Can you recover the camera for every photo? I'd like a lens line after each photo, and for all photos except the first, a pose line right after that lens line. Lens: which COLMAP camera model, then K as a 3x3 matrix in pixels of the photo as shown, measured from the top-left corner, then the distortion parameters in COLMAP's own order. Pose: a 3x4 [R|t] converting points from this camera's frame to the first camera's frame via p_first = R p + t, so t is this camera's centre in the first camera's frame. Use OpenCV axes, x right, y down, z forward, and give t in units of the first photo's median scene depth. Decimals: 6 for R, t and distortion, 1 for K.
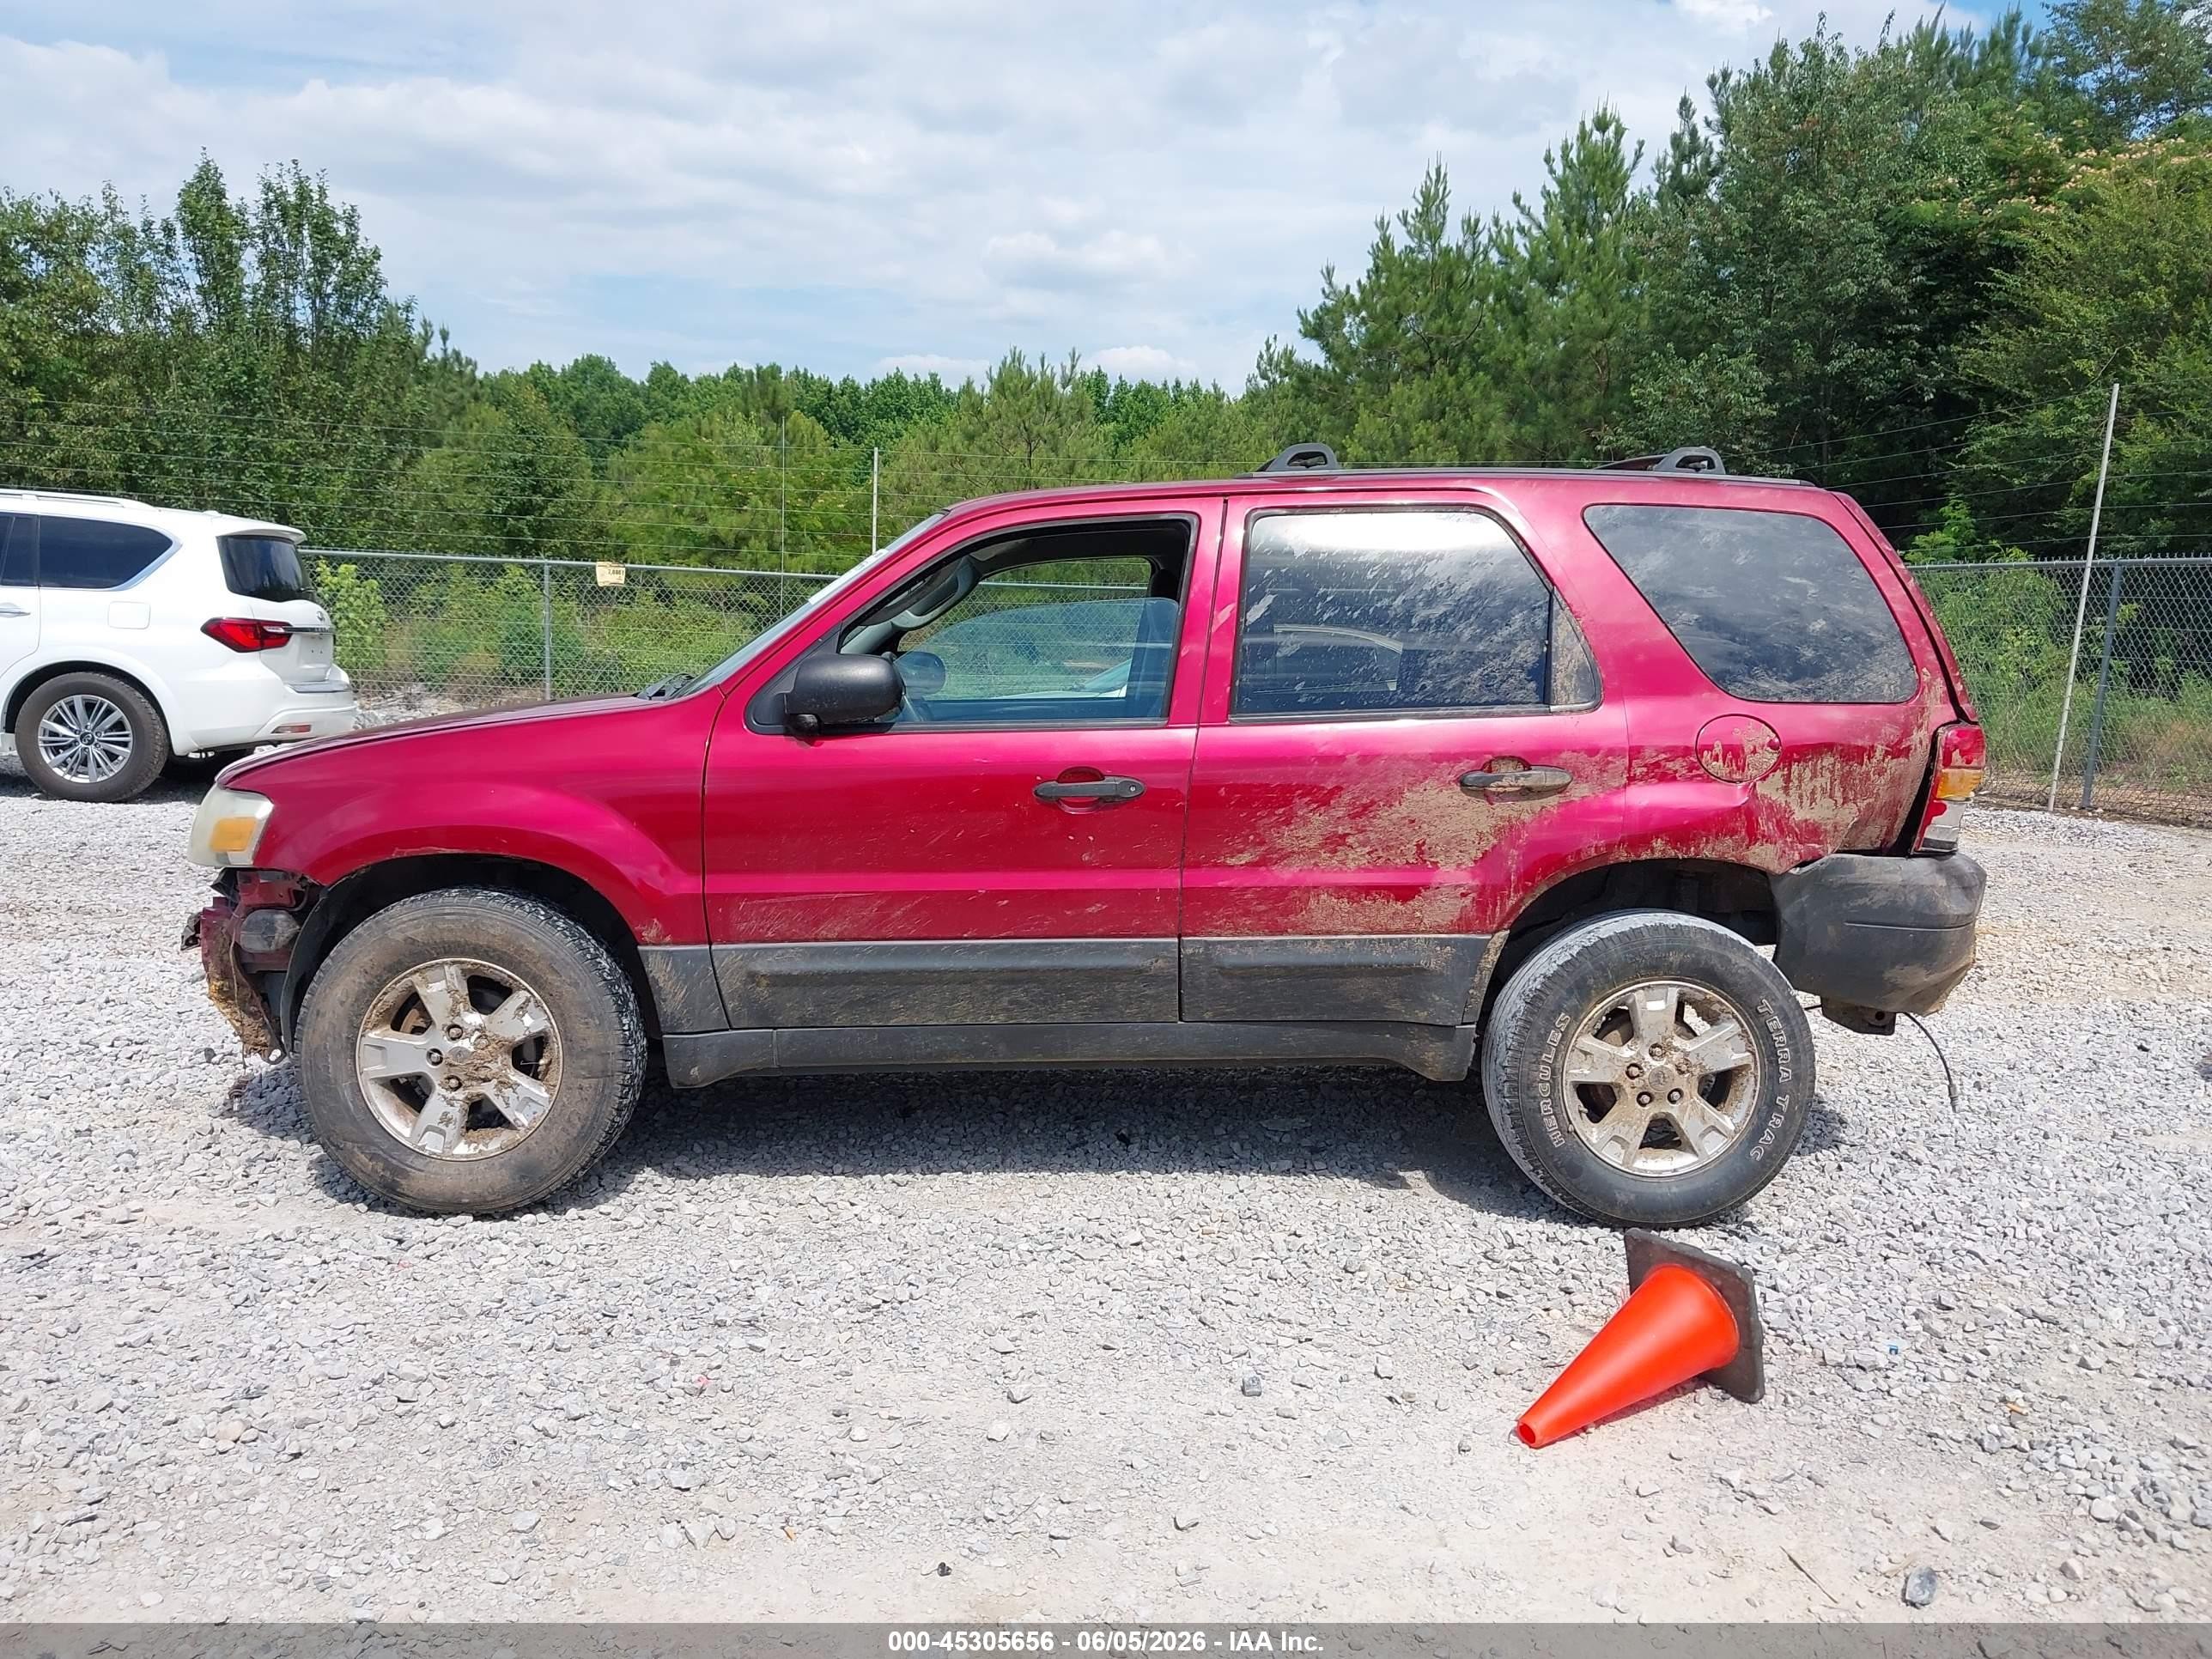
lens RADIAL K [[1729.3, 0, 1149.4], [0, 1729.3, 829.5], [0, 0, 1]] dist [0.059712, -0.098894]
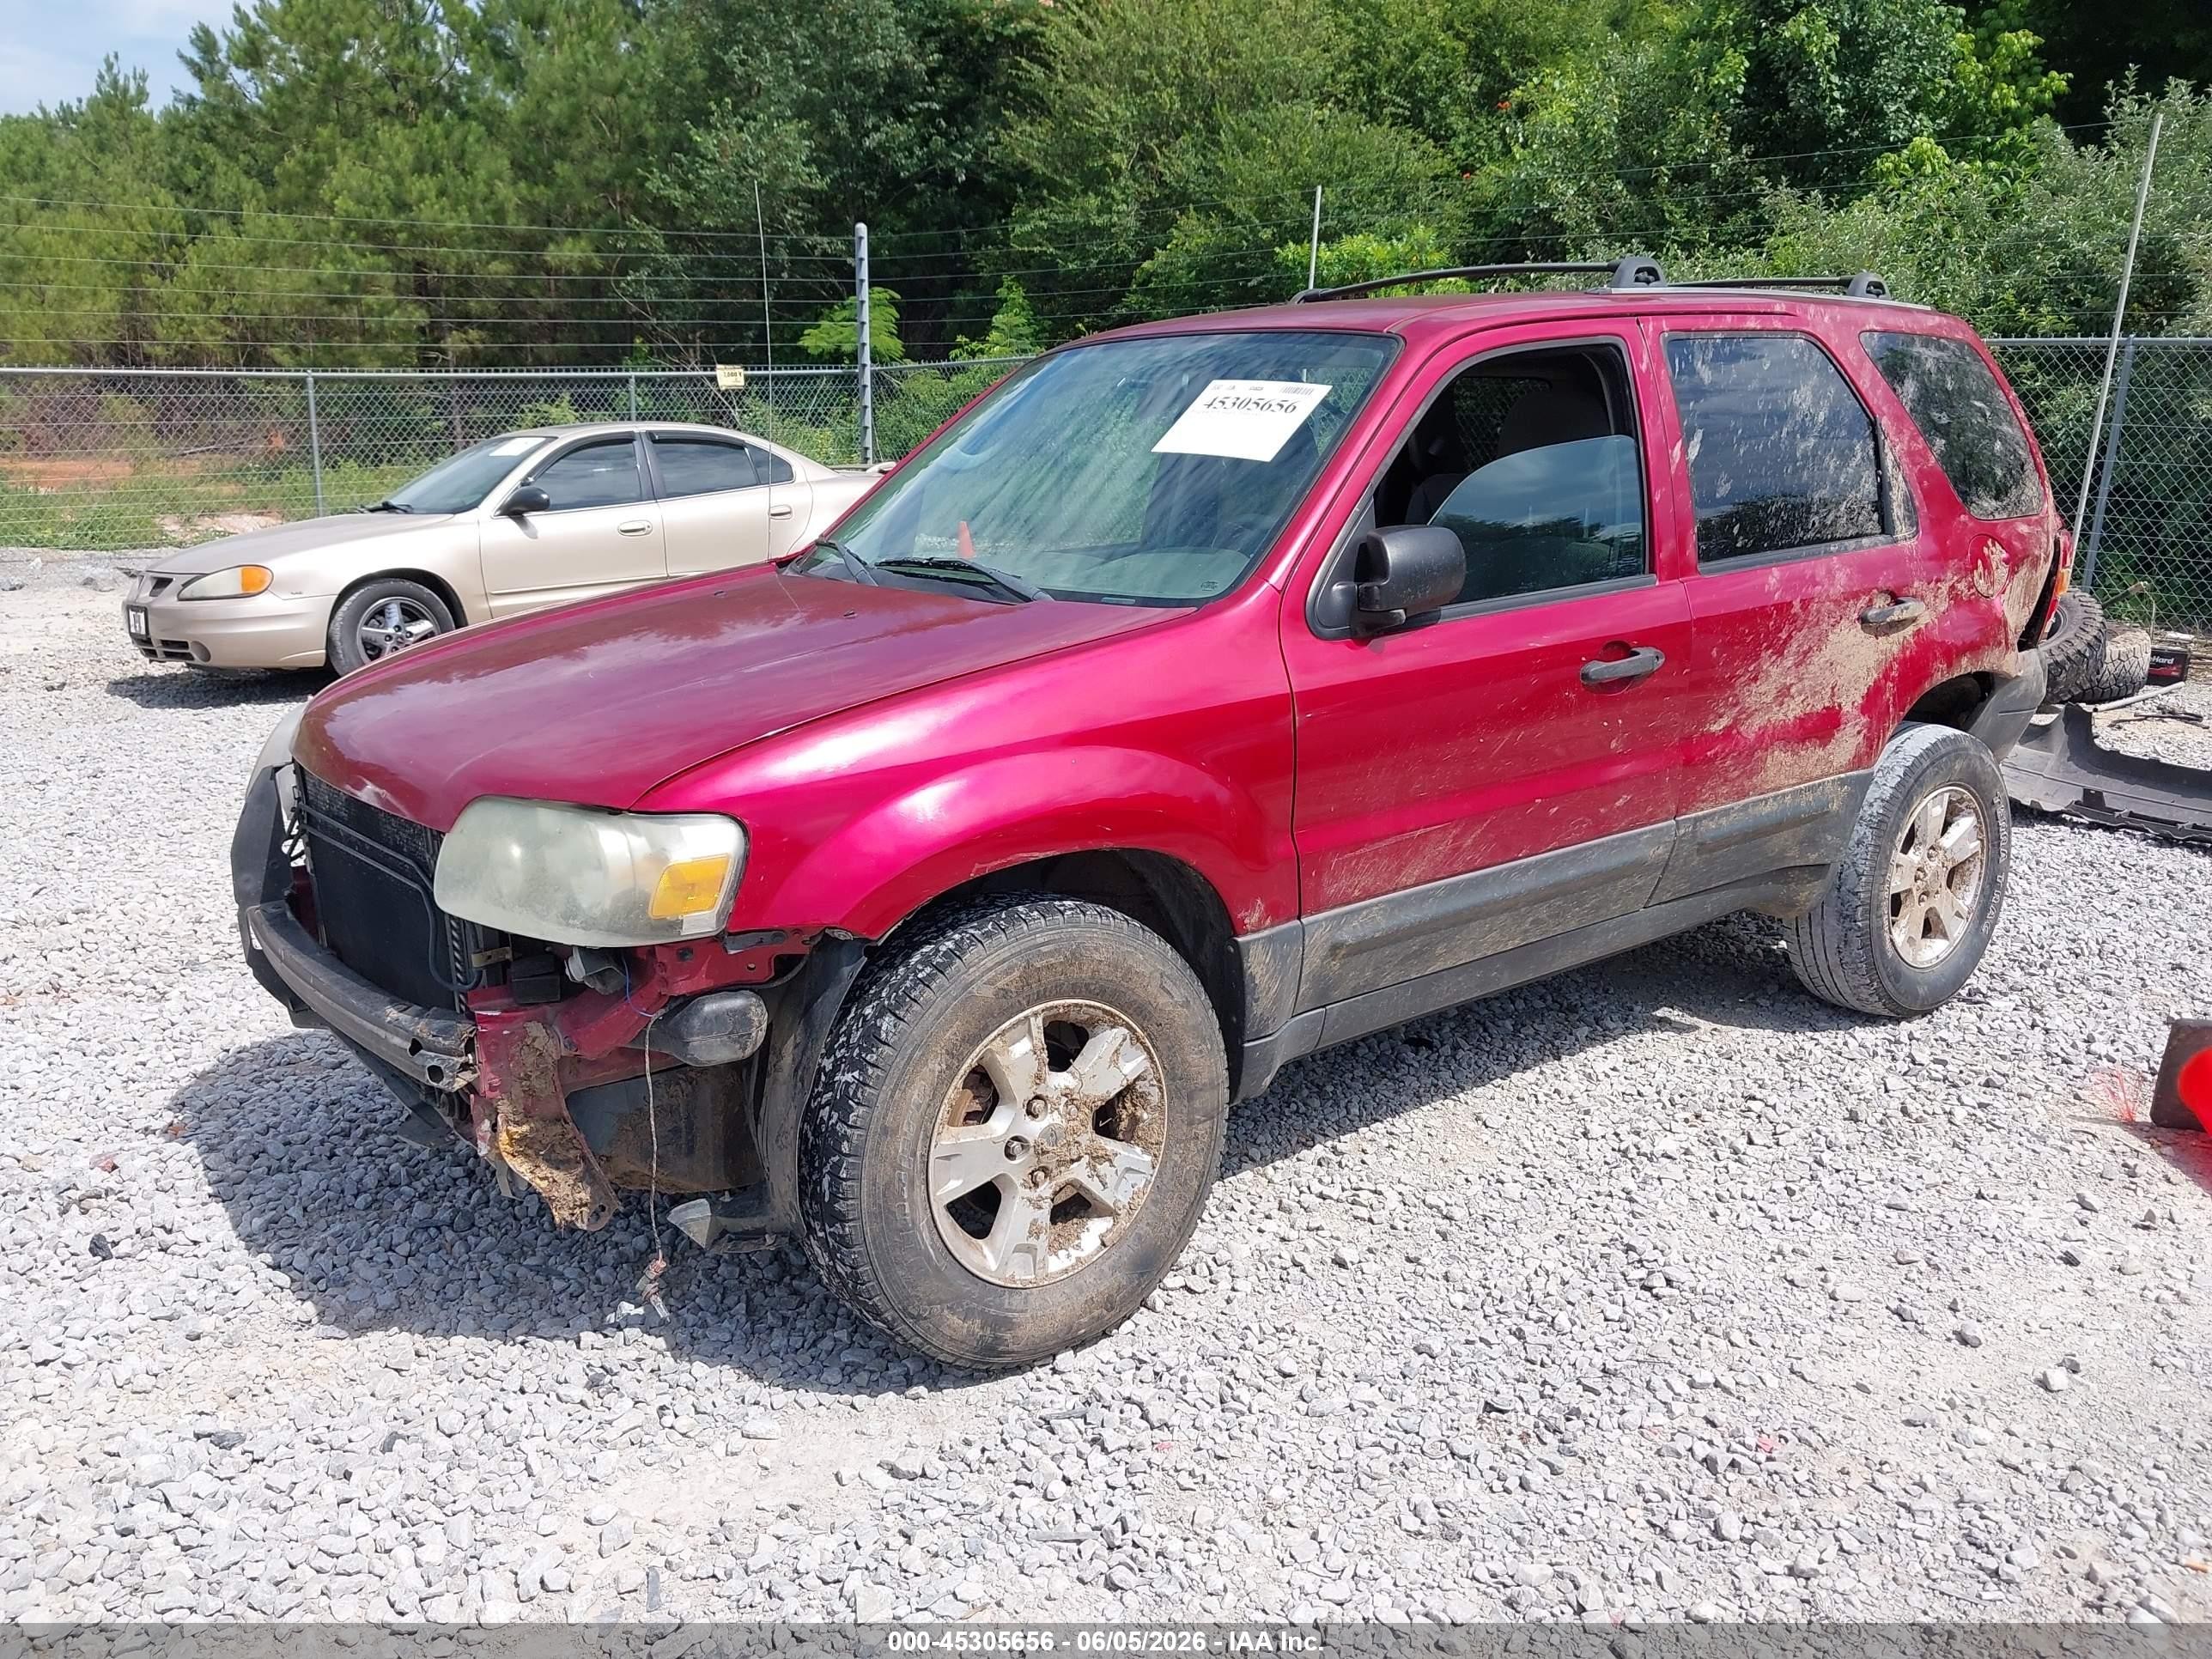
lens RADIAL K [[1747.9, 0, 1106.0], [0, 1747.9, 829.5], [0, 0, 1]] dist [-0.012887, -0.002074]
pose [[0.819822, -0.153628, 0.551625, -0.733015], [0.083235, 0.985078, 0.150641, -0.094138], [-0.566537, -0.077584, 0.820376, 0.414295]]
